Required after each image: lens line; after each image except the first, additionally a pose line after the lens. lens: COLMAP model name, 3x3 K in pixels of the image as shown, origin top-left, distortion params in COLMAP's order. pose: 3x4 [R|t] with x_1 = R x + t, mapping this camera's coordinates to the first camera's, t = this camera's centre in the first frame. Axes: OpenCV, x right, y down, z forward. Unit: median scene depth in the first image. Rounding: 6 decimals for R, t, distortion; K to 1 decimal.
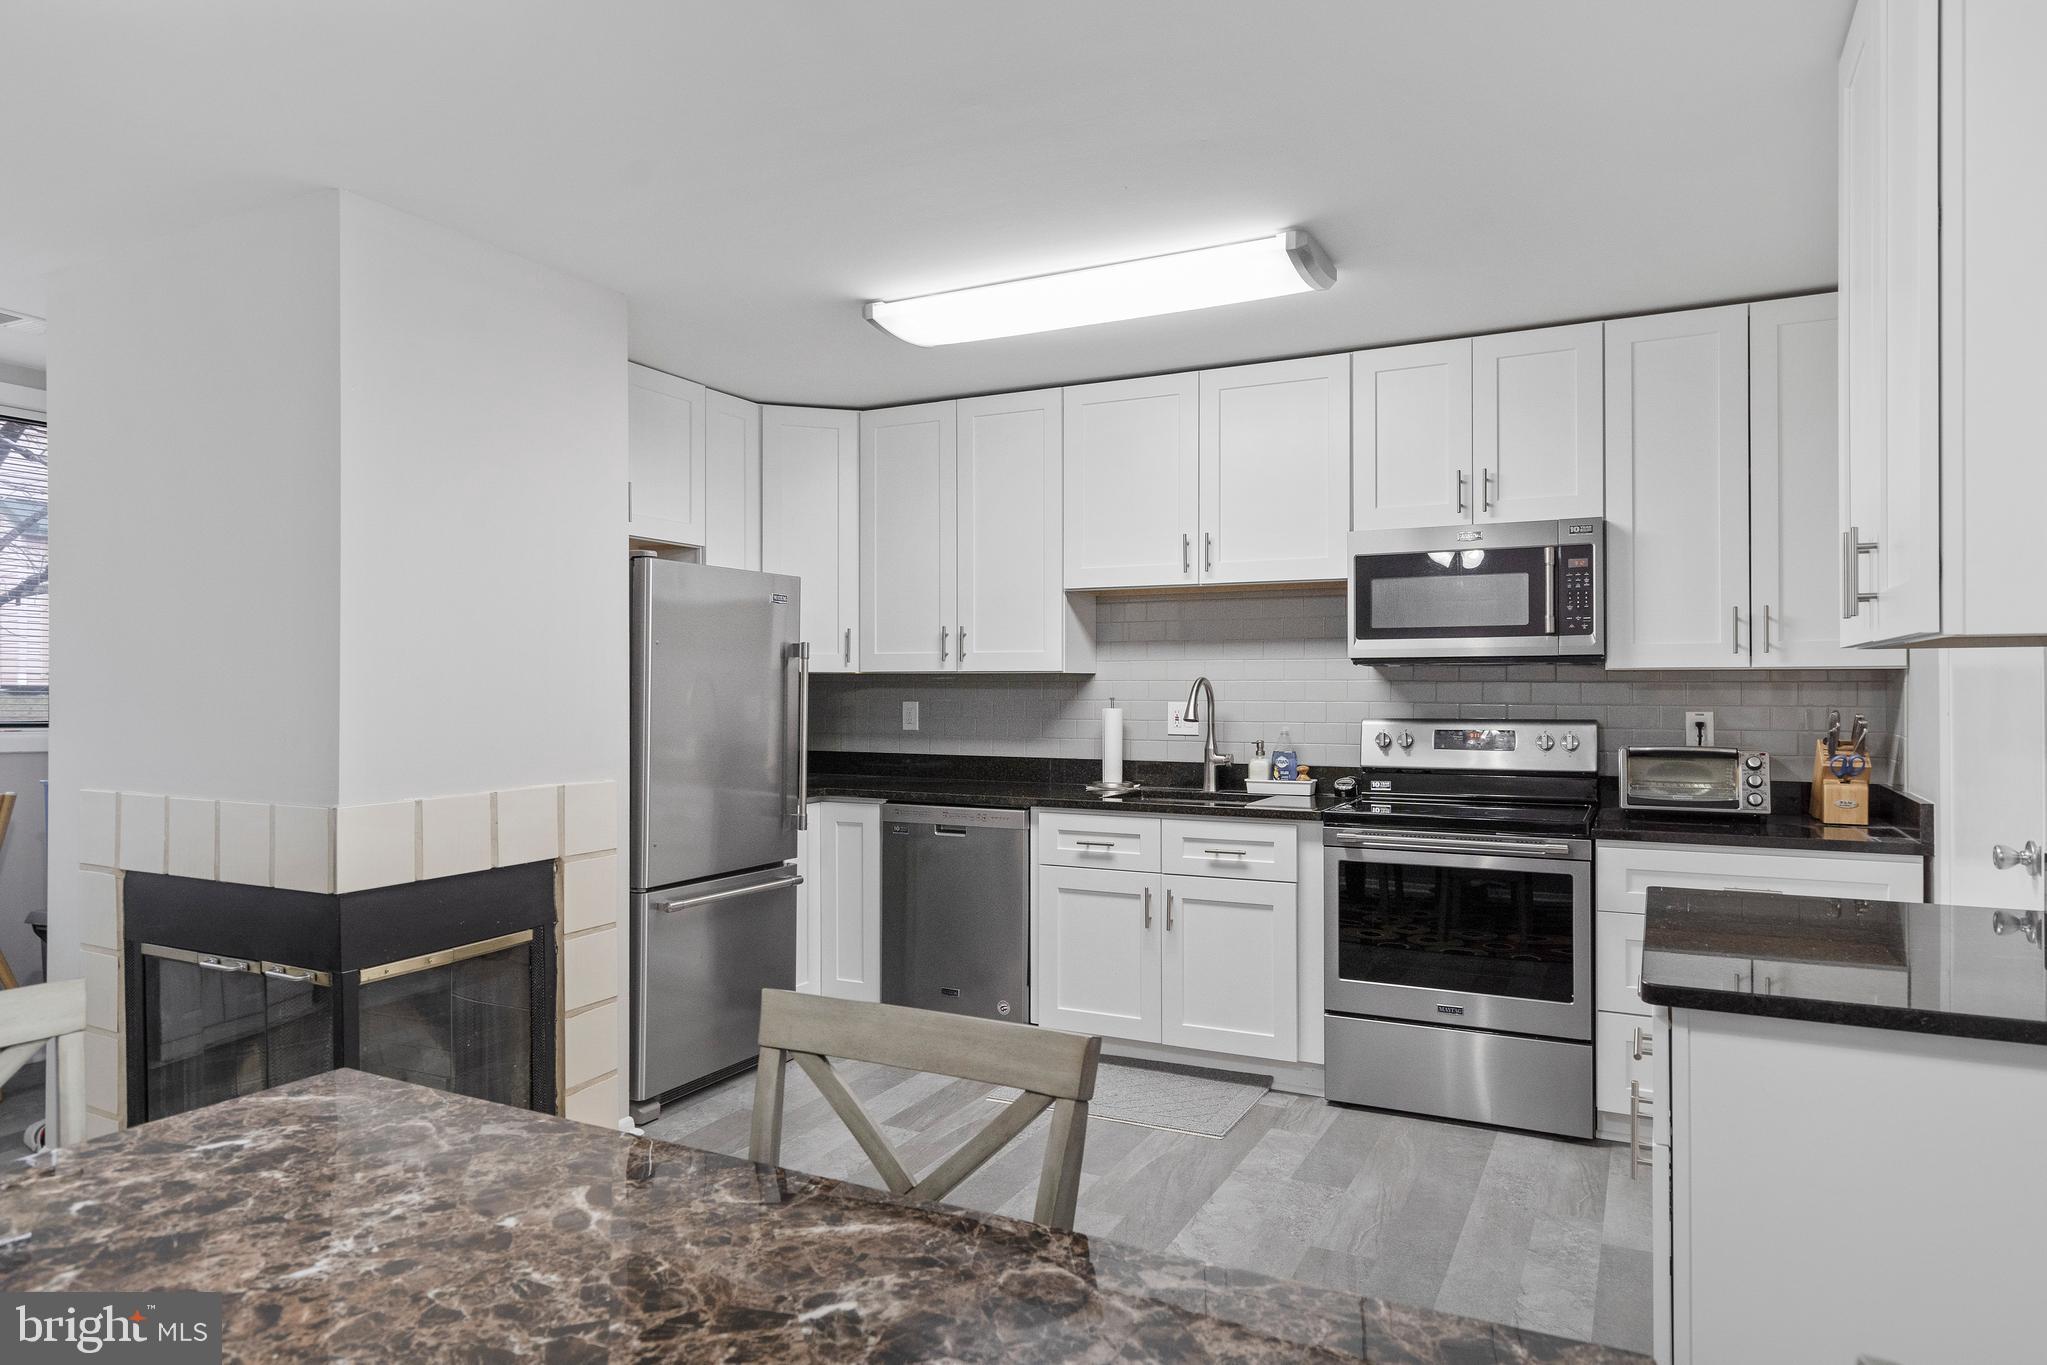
lens RADIAL K [[1236.5, 0, 1023.5], [0, 1236.5, 682.5], [0, 0, 1]] dist [0.001758, 0.000308]
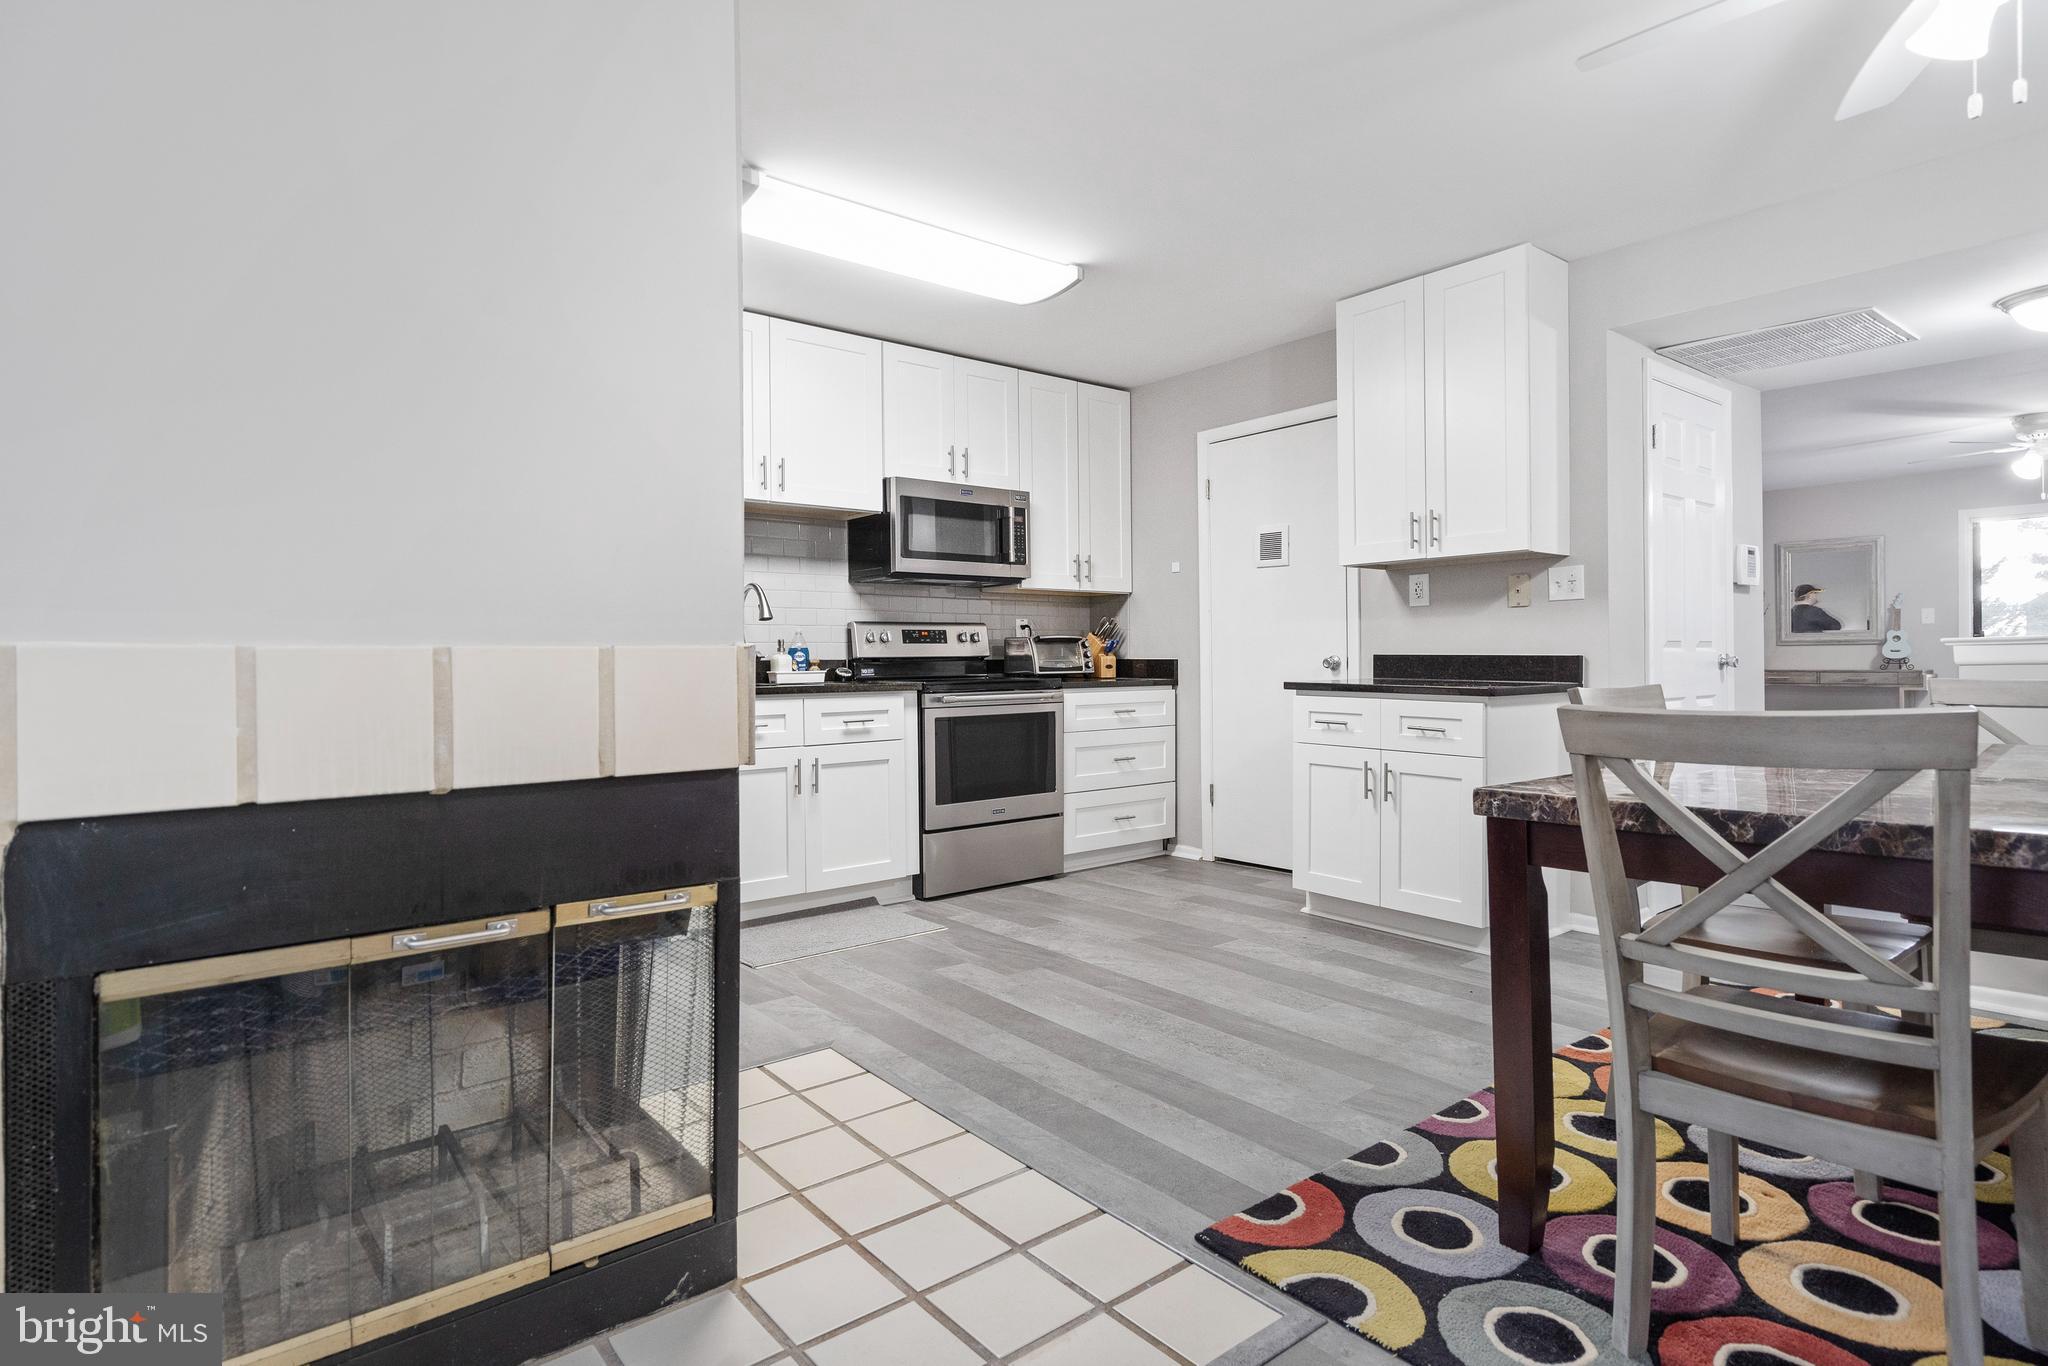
lens RADIAL K [[1036.6, 0, 1027.4], [0, 1036.6, 660.6], [0, 0, 1]] dist [-0.001580, -0.000242]
pose [[0.417669, -0.004632, 0.908587, -0.691333], [0.005298, 0.999982, 0.002663, 0.073933], [-0.908584, 0.003702, 0.417686, 0.408340]]
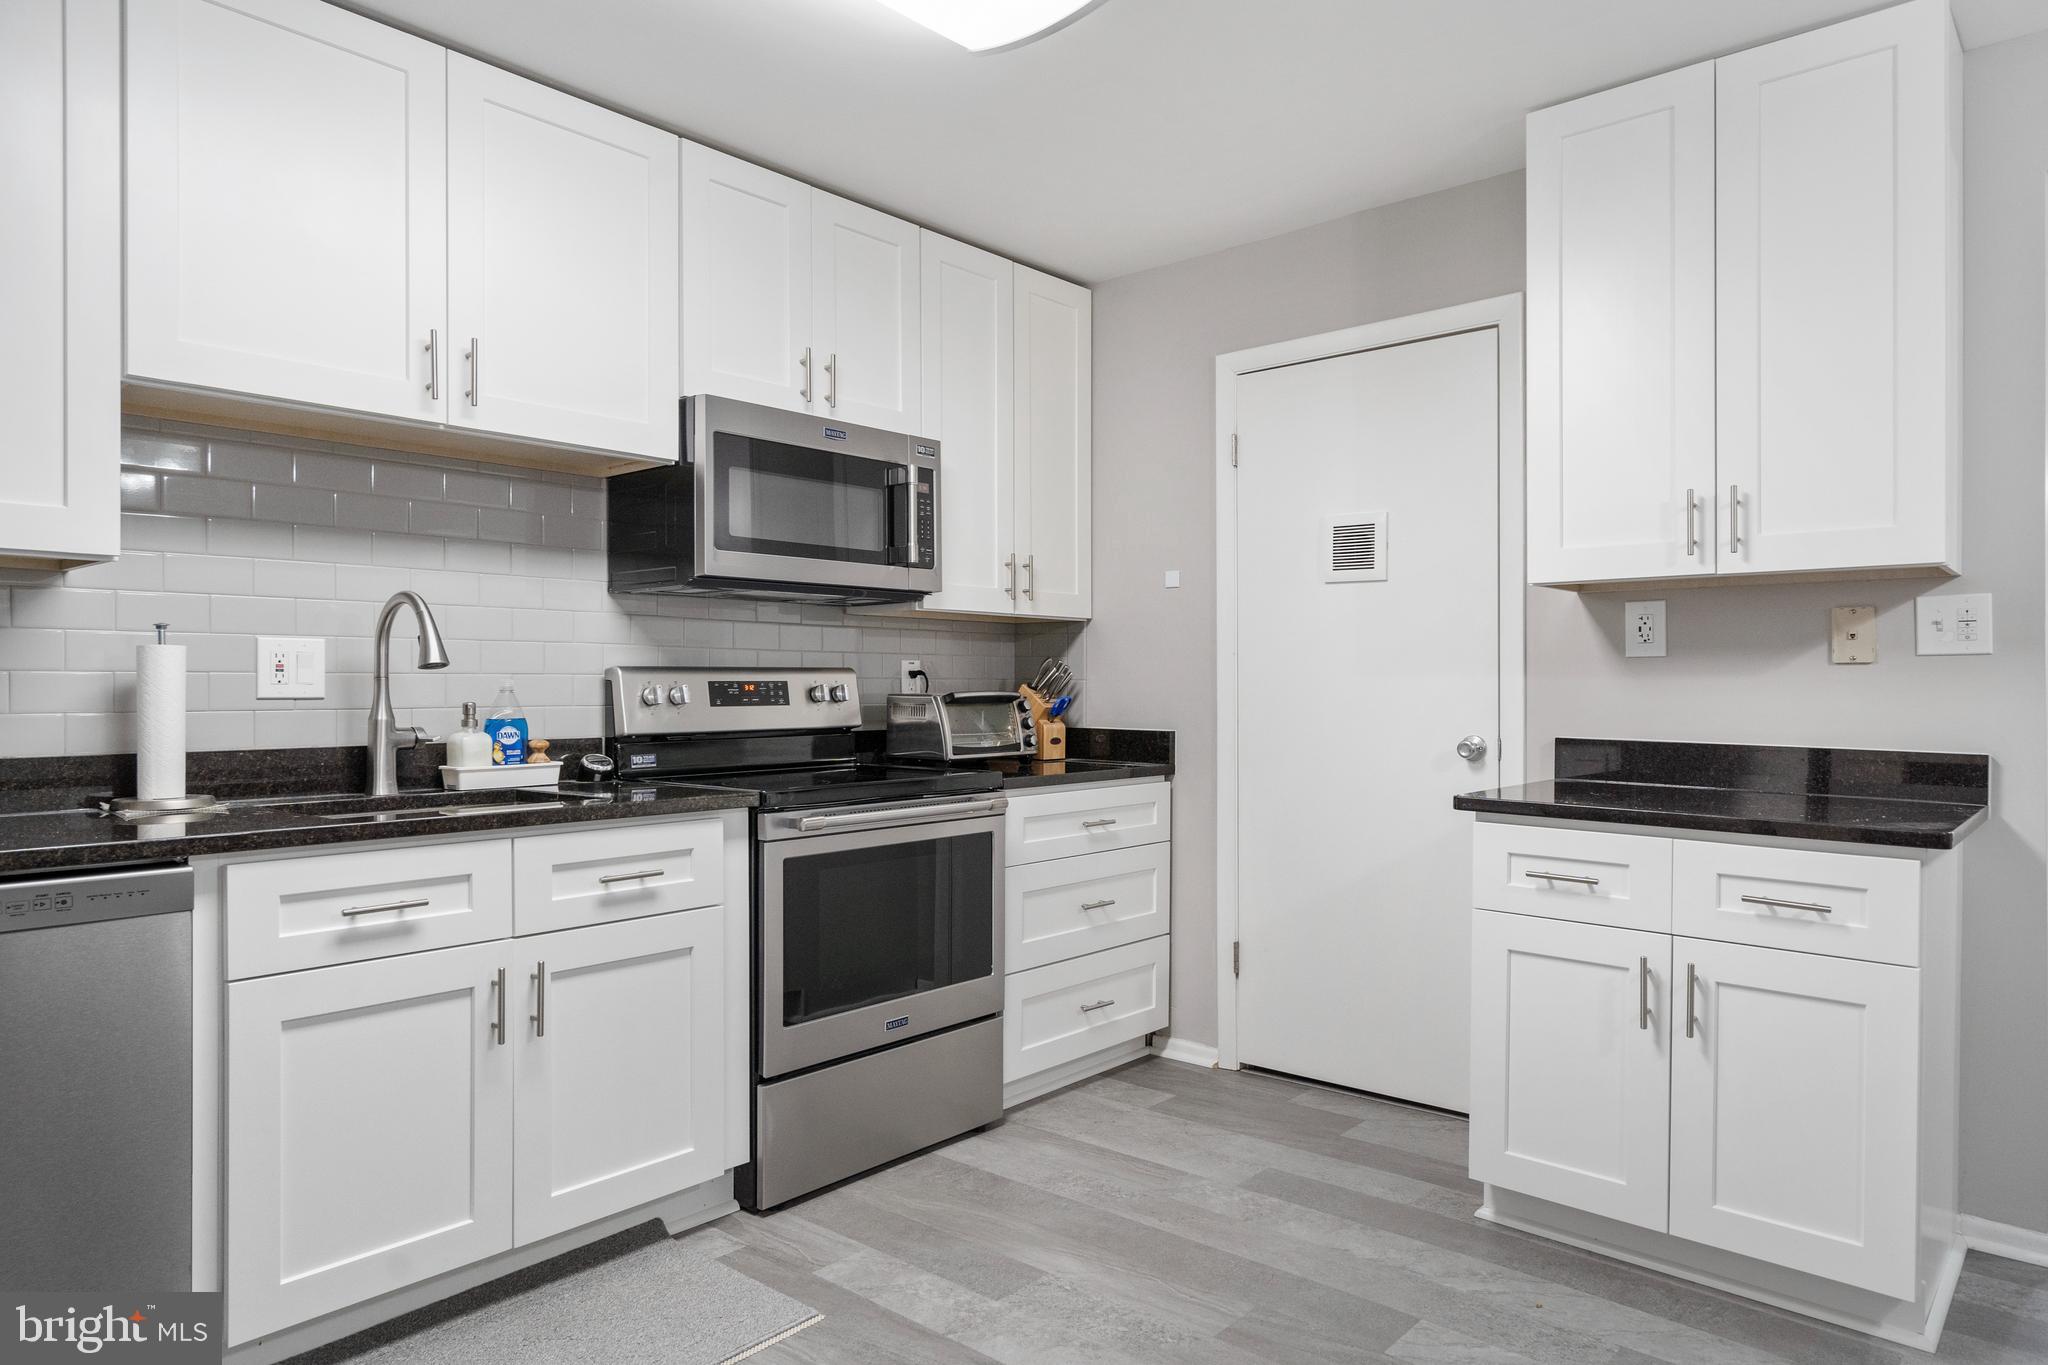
lens RADIAL K [[1251.0, 0, 1045.3], [0, 1251.0, 682.5], [0, 0, 1]] dist [0.006125, 0.001101]
pose [[0.247641, 0.002559, 0.968848, -0.373955], [-0.003315, 0.999993, -0.001794, 0.041641], [-0.968846, -0.002767, 0.247648, 0.640548]]
